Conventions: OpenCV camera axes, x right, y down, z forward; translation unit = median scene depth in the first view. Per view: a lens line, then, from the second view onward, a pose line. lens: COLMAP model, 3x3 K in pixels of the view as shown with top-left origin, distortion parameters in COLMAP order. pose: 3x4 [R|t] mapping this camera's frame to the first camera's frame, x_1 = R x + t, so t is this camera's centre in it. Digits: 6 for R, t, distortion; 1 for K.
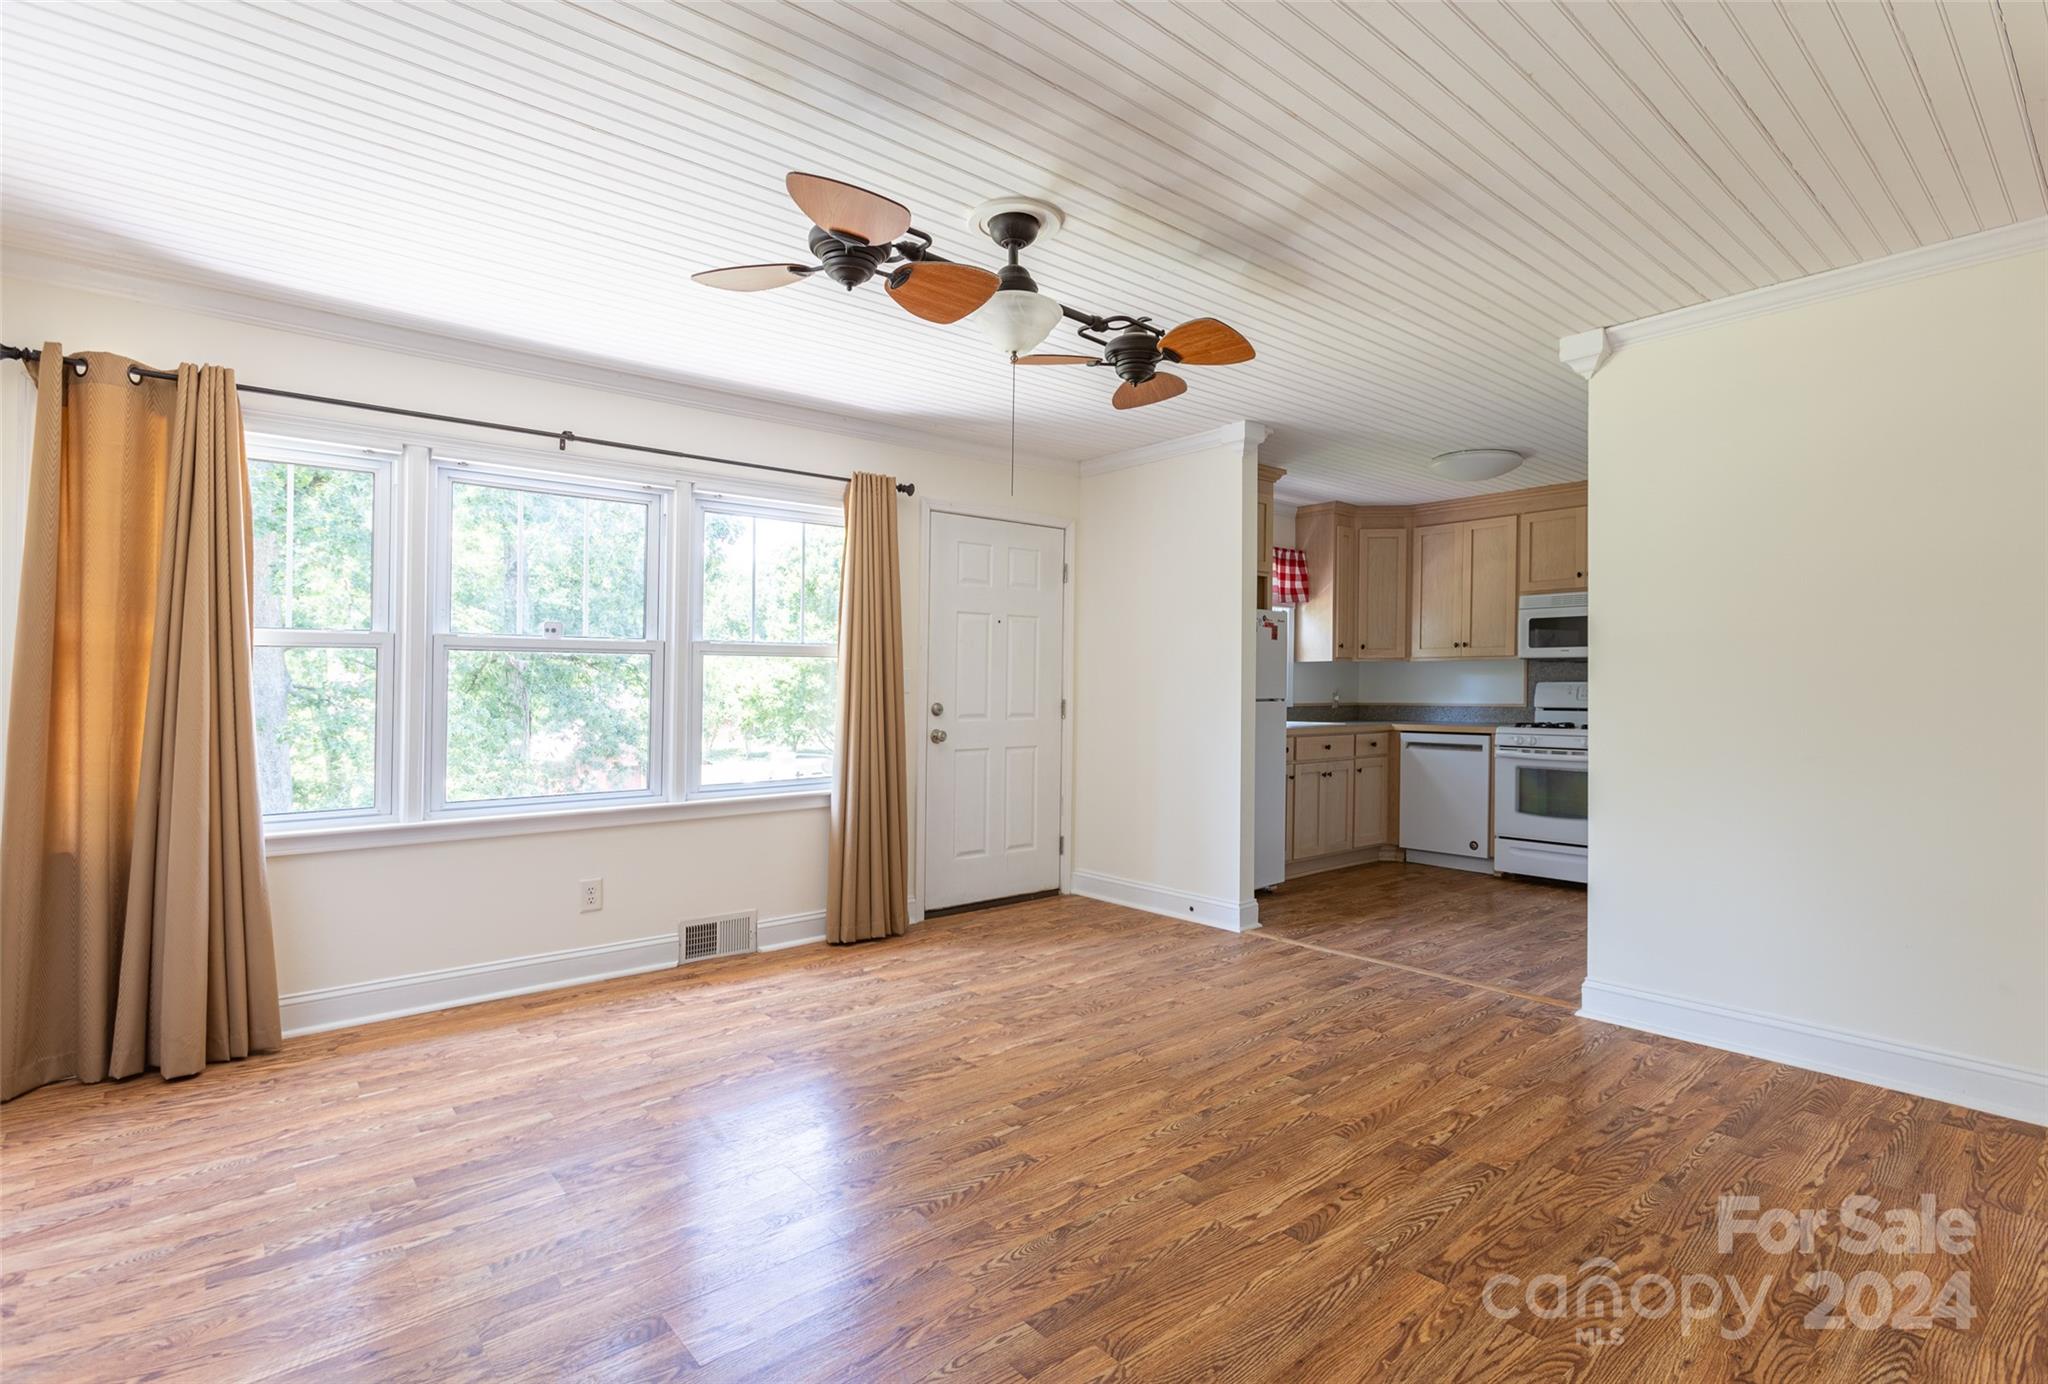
lens RADIAL K [[962.9, 0, 1030.7], [0, 962.9, 692.9], [0, 0, 1]] dist [0.000055, 0.000240]
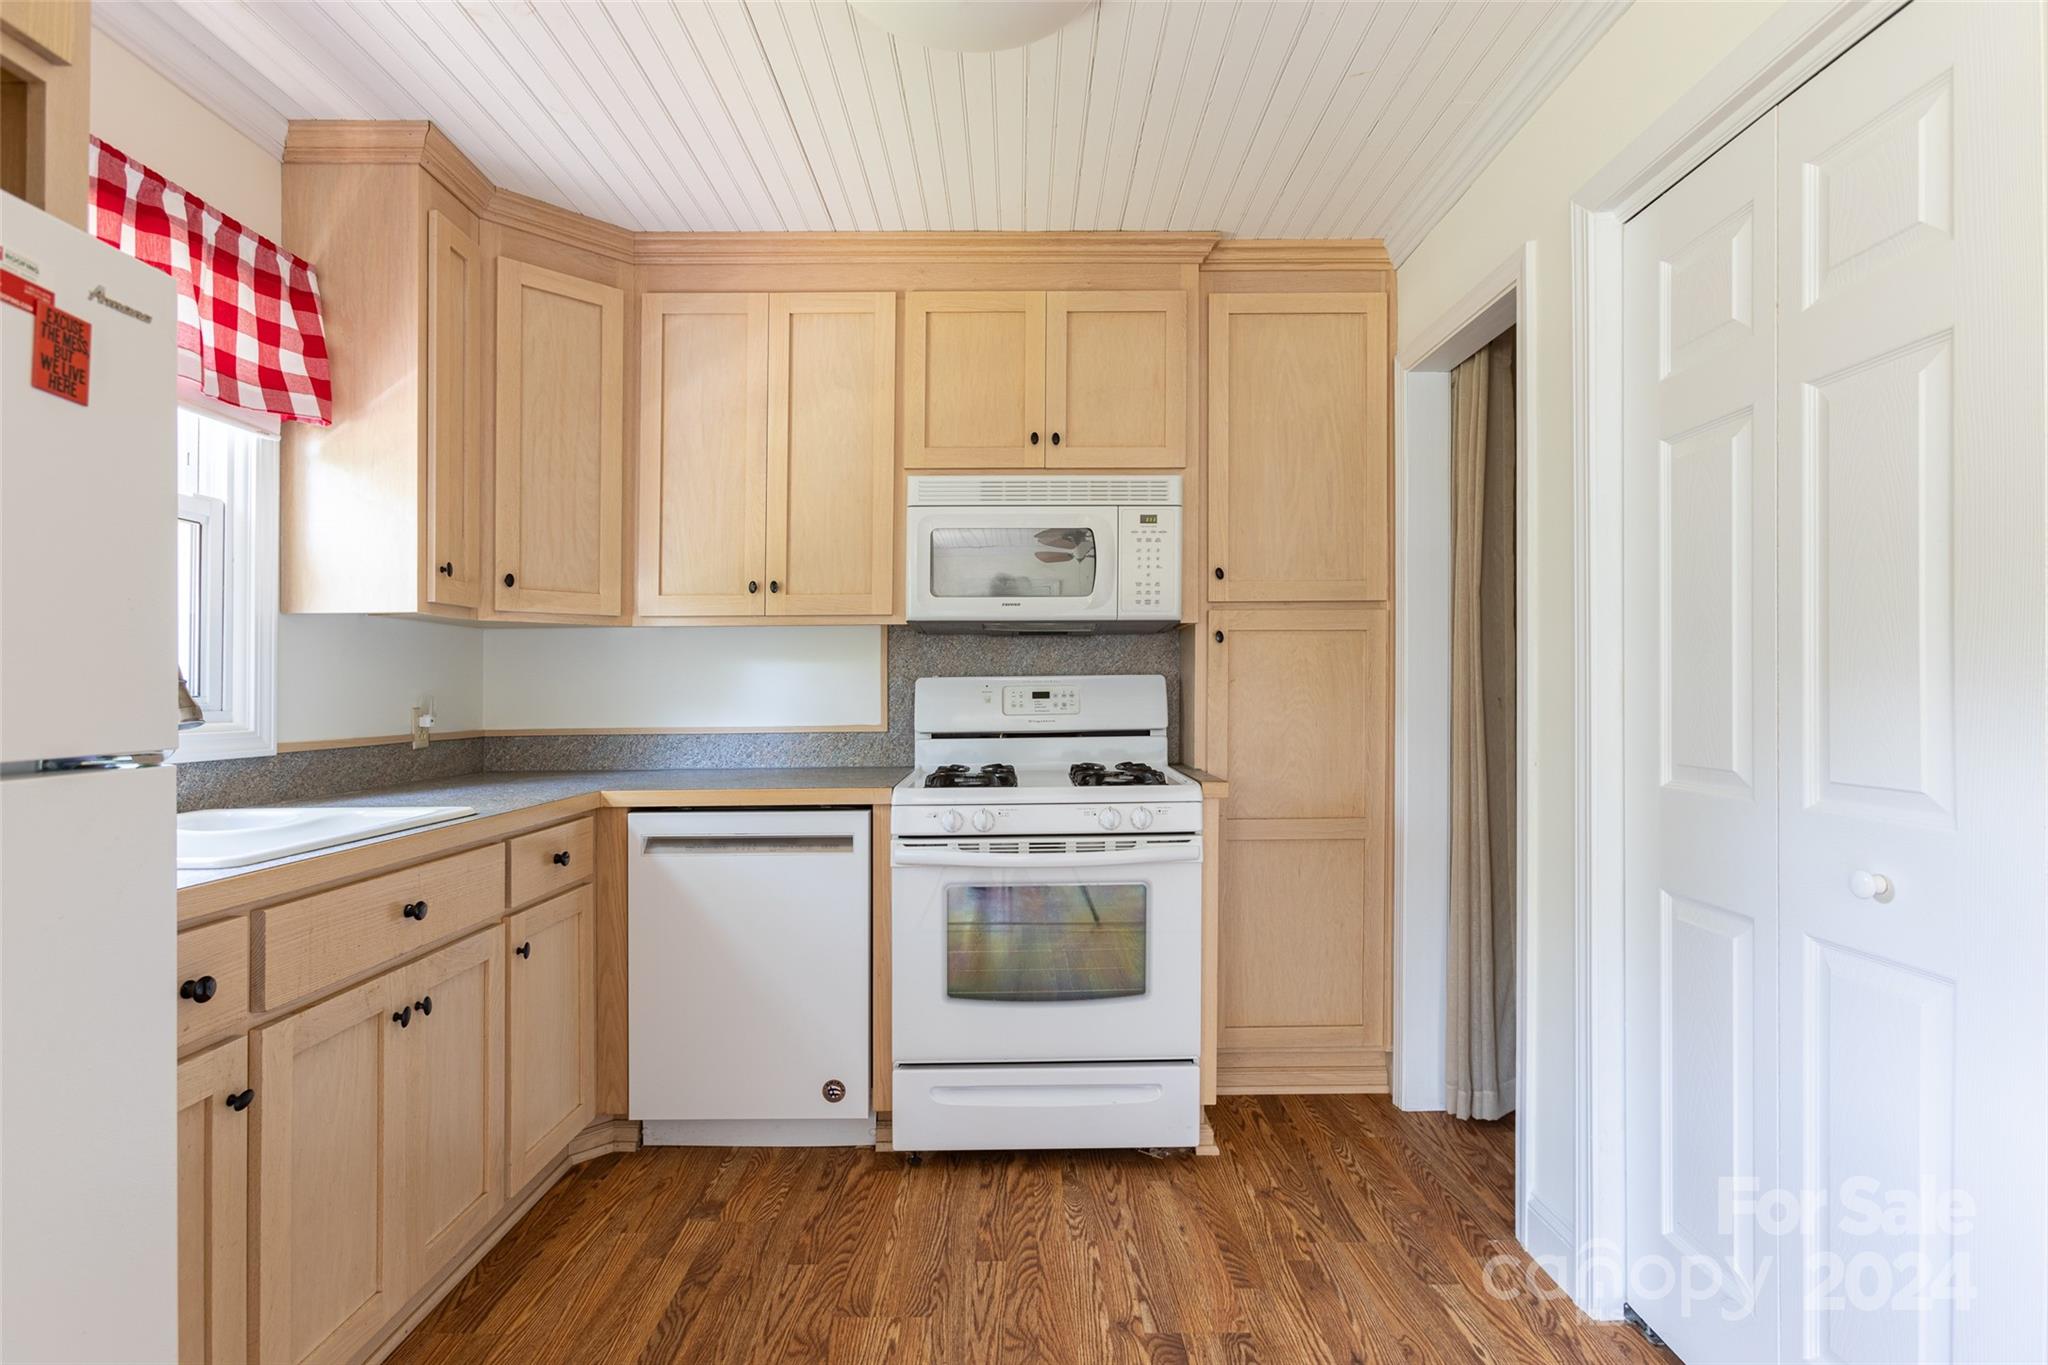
lens RADIAL K [[961.2, 0, 1027.0], [0, 961.2, 696.9], [0, 0, 1]] dist [-0.008885, 0.000564]
pose [[0.625670, -0.009148, 0.780034, 0.189251], [0.010490, 0.999939, 0.003313, -0.002797], [-0.780018, 0.006110, 0.625728, 0.636642]]
